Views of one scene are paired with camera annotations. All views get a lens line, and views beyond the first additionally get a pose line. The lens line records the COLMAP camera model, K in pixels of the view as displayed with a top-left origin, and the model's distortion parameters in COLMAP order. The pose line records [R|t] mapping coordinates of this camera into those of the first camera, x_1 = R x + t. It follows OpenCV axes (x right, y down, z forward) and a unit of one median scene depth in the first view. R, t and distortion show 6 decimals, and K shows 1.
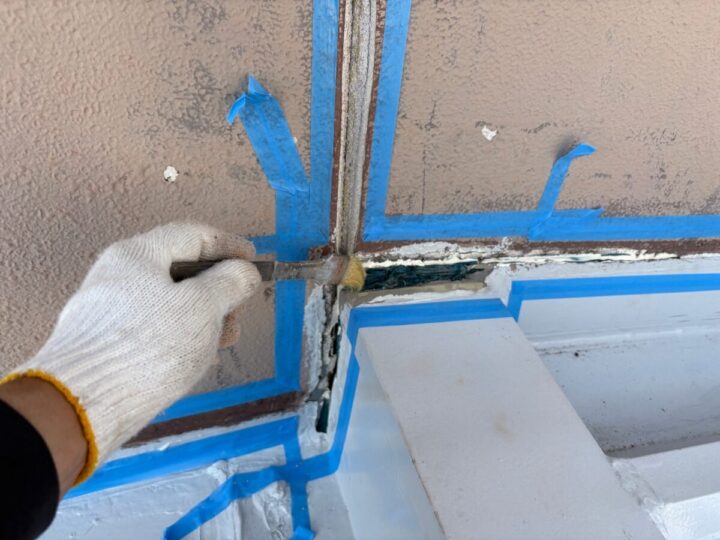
lens RADIAL K [[507.9, 0, 360.0], [0, 507.9, 270.0], [0, 0, 1]] dist [-0.008642, -0.001279]
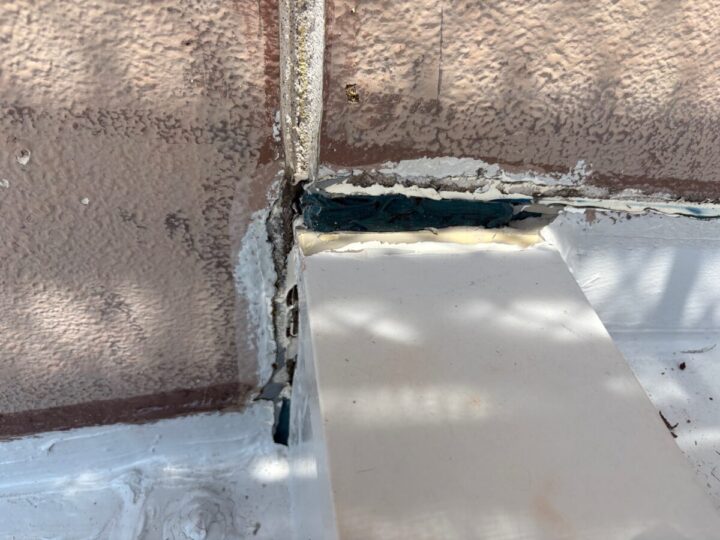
lens RADIAL K [[507.9, 0, 360.0], [0, 507.9, 270.0], [0, 0, 1]] dist [-0.008642, -0.001279]
pose [[0.992851, 0.066076, -0.099403, 0.094349], [-0.062407, 0.997265, 0.039585, 0.055900], [0.101747, -0.033099, 0.994260, 0.375768]]
